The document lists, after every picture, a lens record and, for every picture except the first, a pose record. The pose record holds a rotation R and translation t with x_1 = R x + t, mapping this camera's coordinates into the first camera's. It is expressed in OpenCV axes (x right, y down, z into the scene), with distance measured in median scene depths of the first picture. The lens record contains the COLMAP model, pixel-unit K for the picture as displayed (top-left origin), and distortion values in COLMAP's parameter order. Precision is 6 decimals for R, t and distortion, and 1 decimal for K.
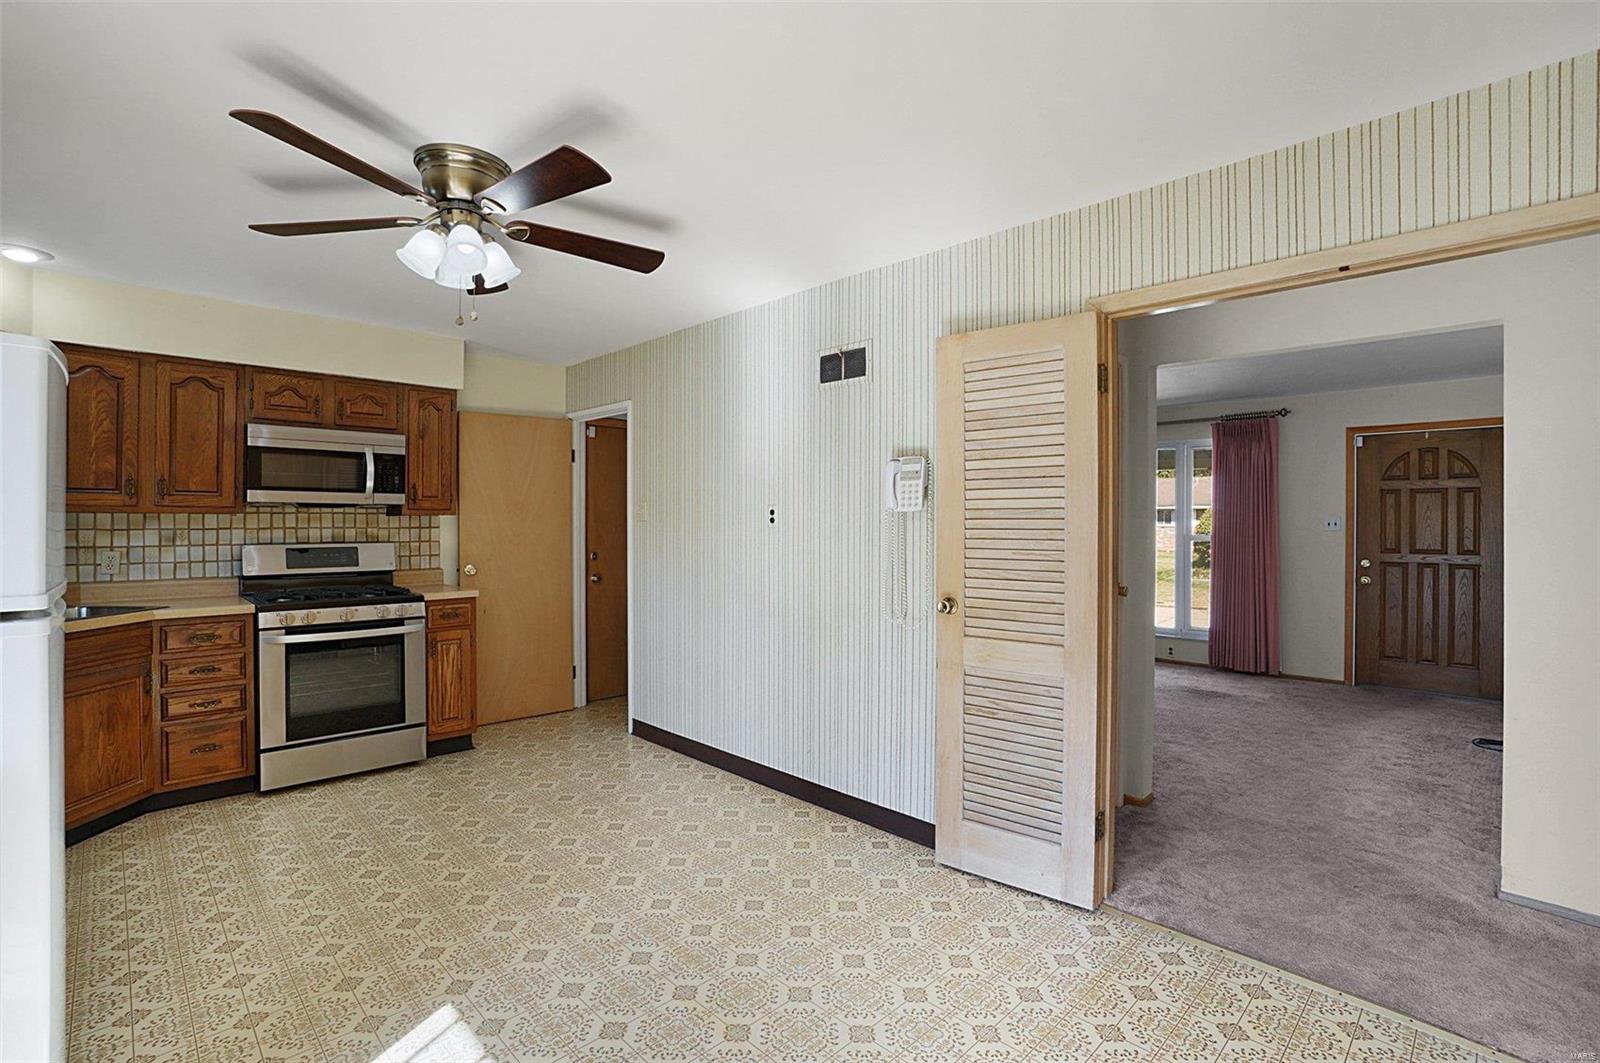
lens RADIAL K [[725.6, 0, 804.5], [0, 725.6, 525.0], [0, 0, 1]] dist [-0.051263, 0.016134]
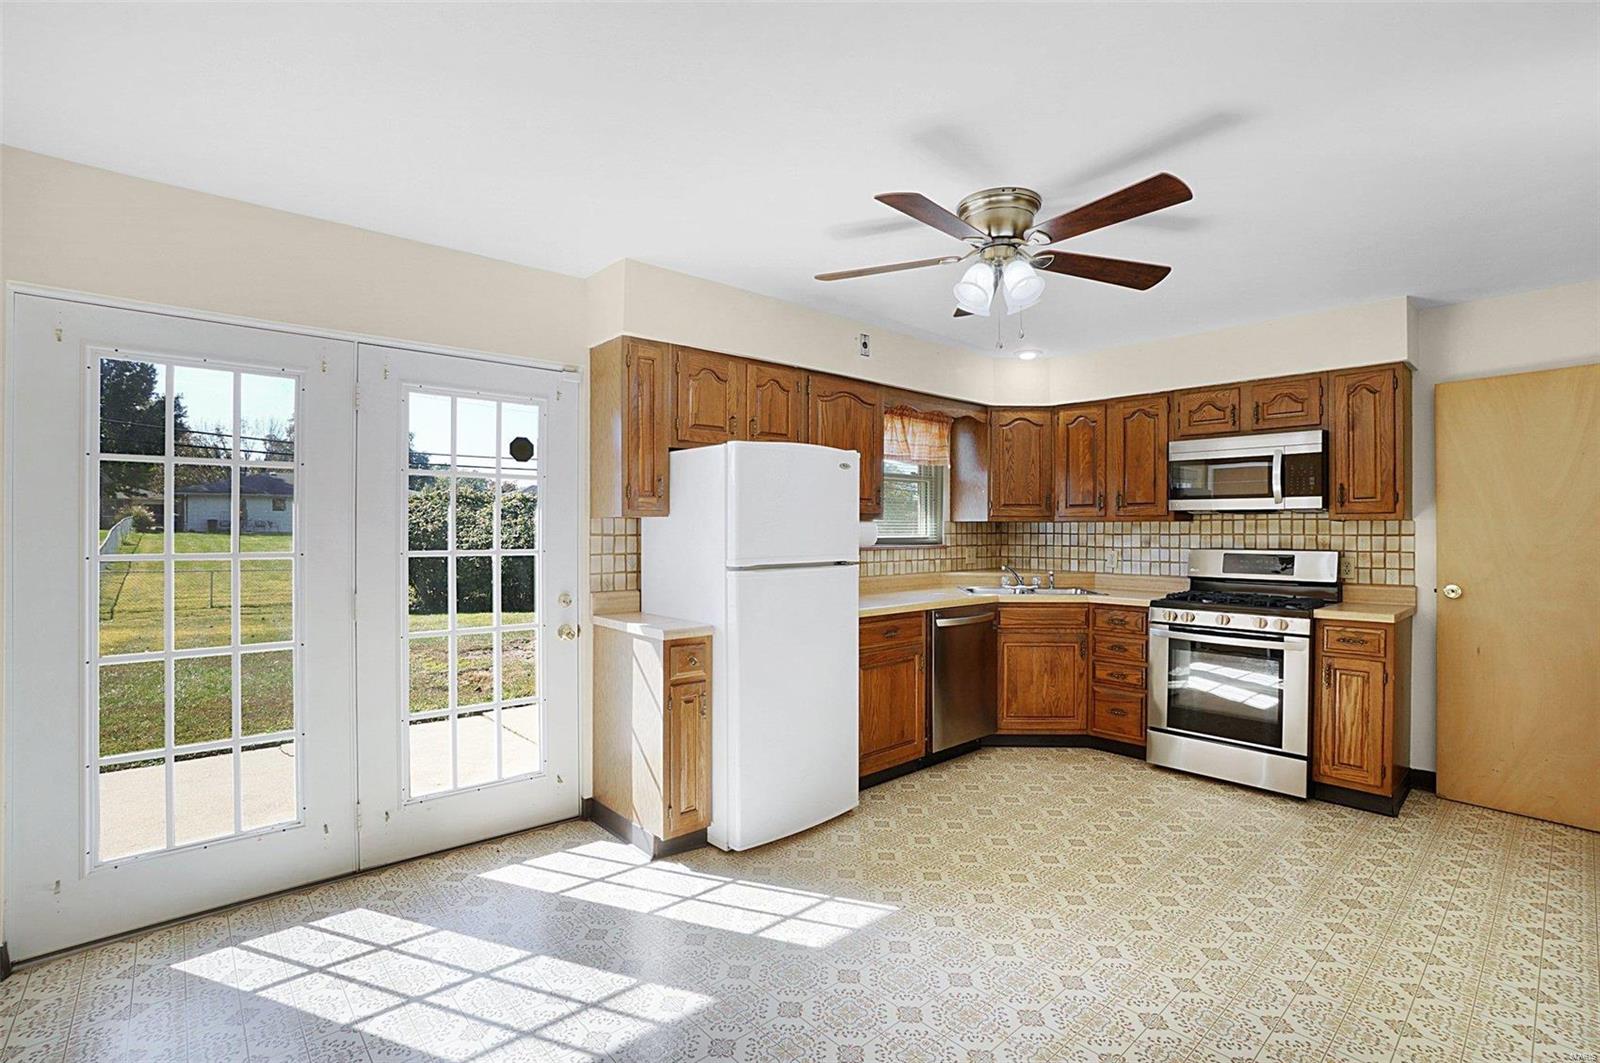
lens RADIAL K [[725.6, 0, 795.1], [0, 725.6, 531.2], [0, 0, 1]] dist [-0.051263, 0.016134]
pose [[-0.041977, 0.001240, -0.999118, 0.368388], [-0.004632, 0.999988, 0.001436, 0.001417], [0.999108, 0.004688, -0.041971, 0.416793]]
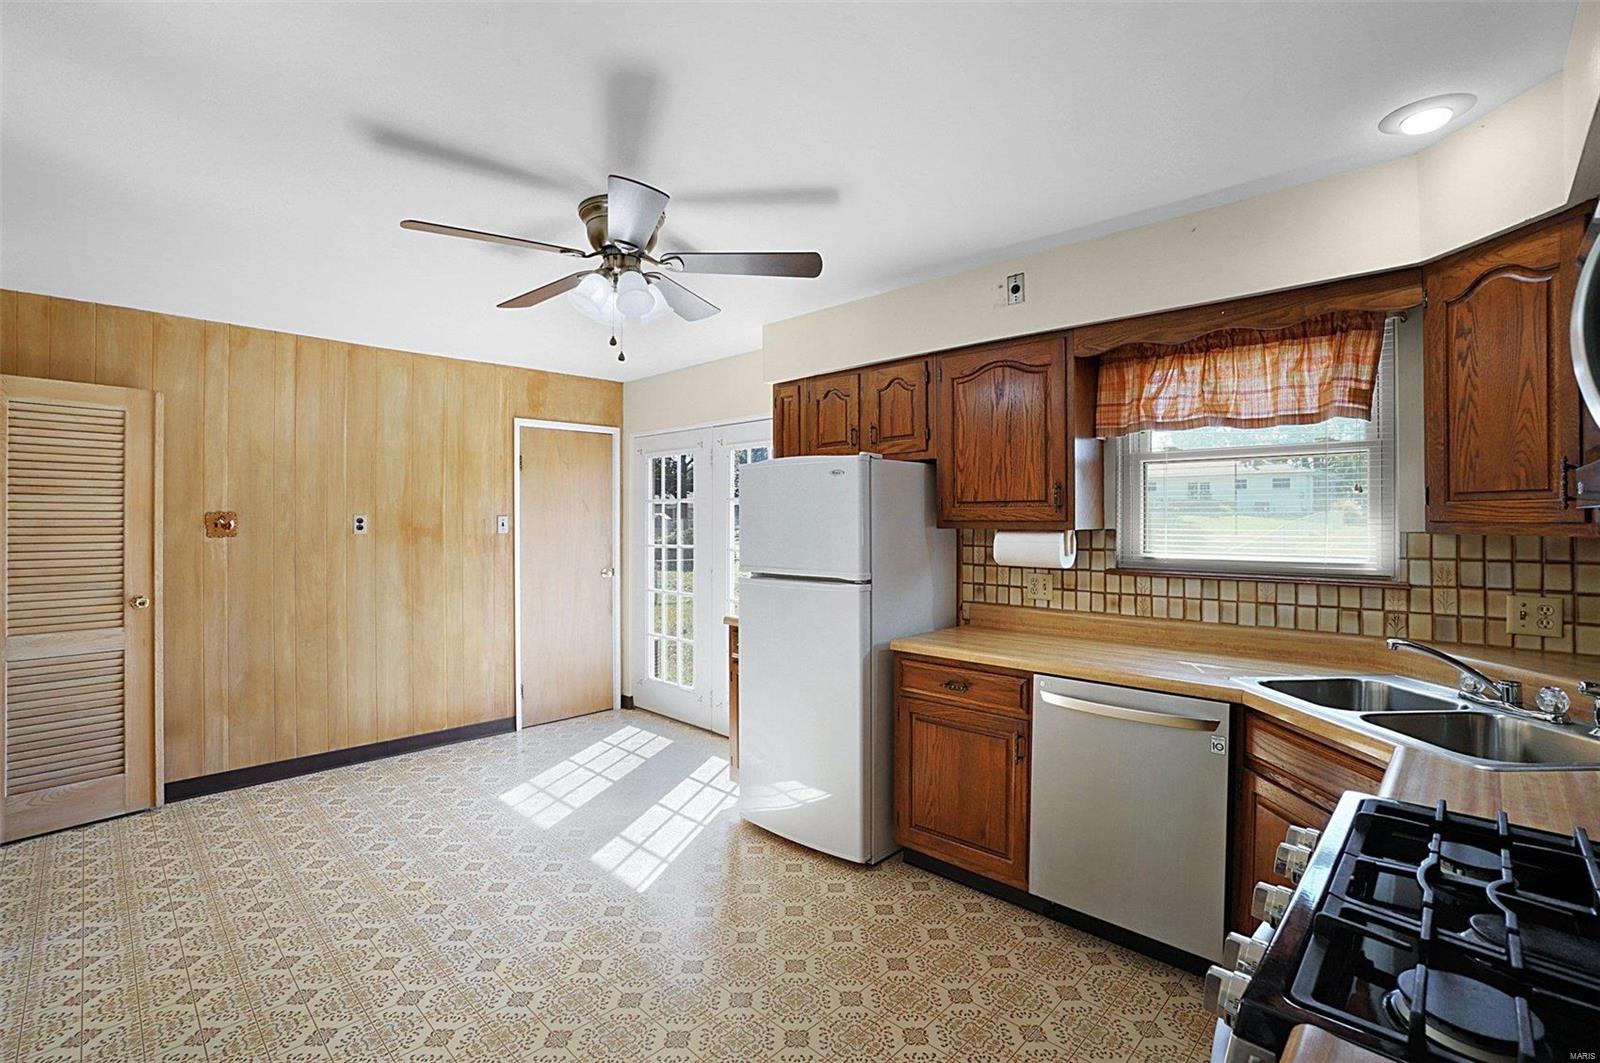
lens RADIAL K [[725.6, 0, 814.8], [0, 725.6, 520.5], [0, 0, 1]] dist [-0.051263, 0.016134]
pose [[-0.998649, -0.000765, -0.051961, -0.418380], [-0.001051, 0.999984, 0.005479, -0.028137], [0.051956, 0.005526, -0.998634, 1.200445]]
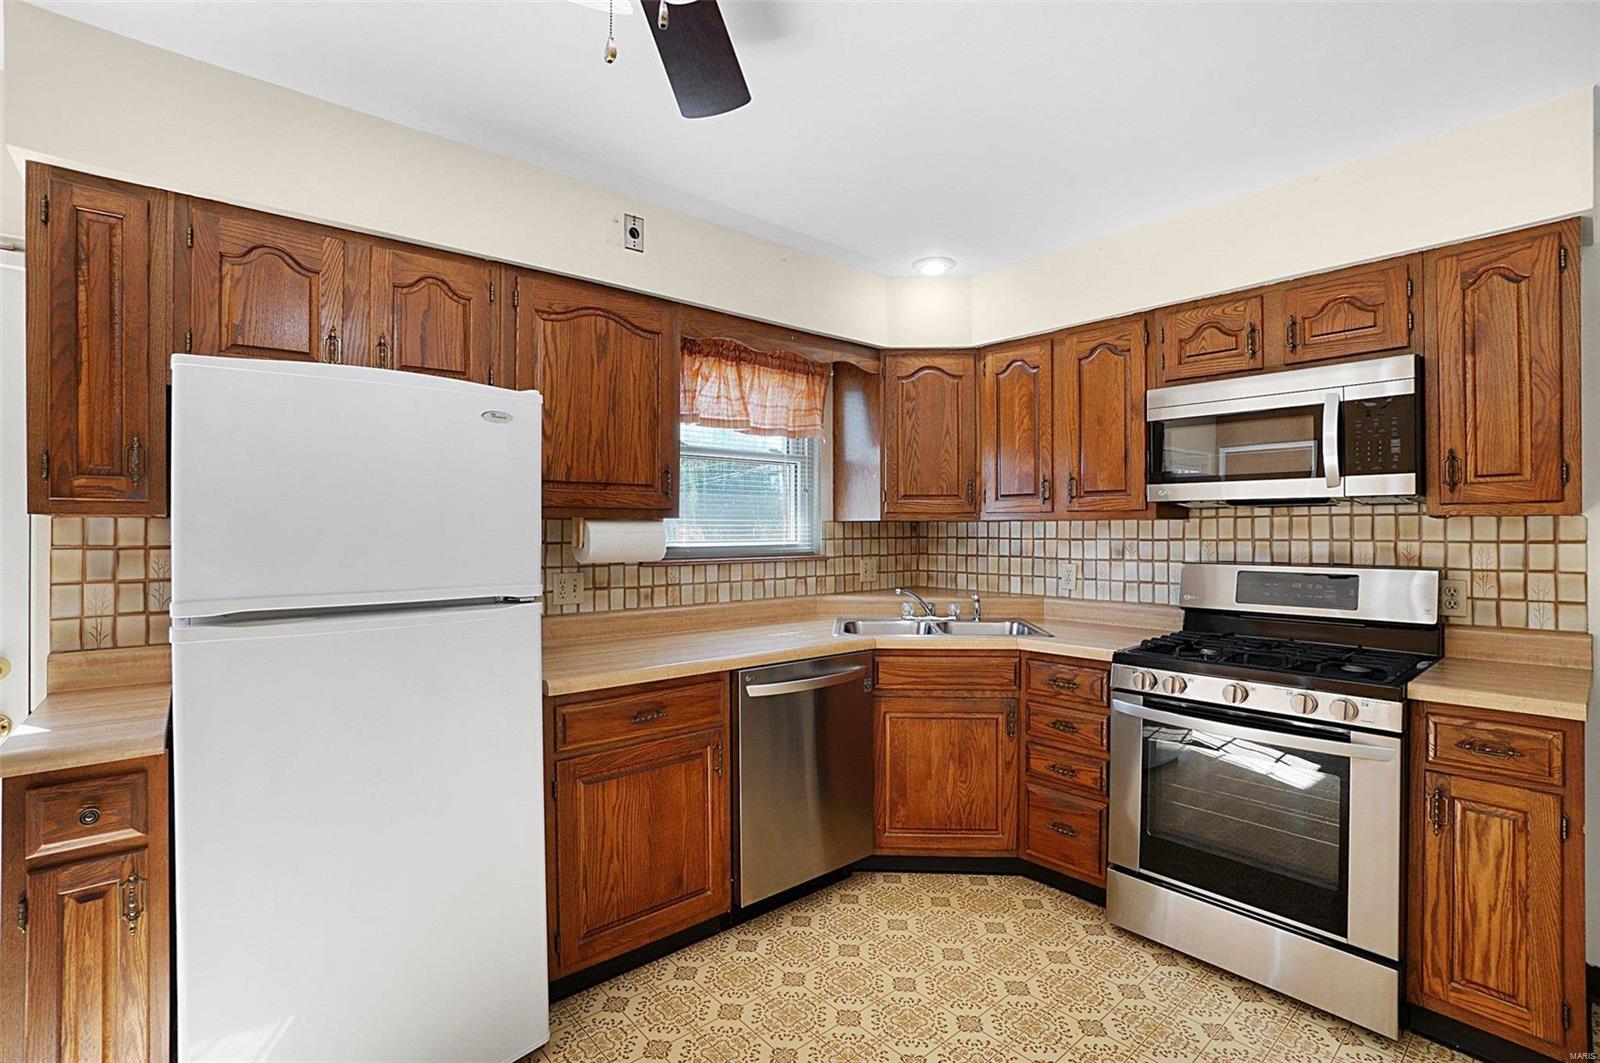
lens RADIAL K [[725.6, 0, 786.4], [0, 725.6, 529.3], [0, 0, 1]] dist [-0.051263, 0.016134]
pose [[-0.067409, -0.001424, -0.997724, -0.049771], [-0.000854, 0.999999, -0.001370, -0.004229], [0.997725, 0.000759, -0.067410, 0.646152]]
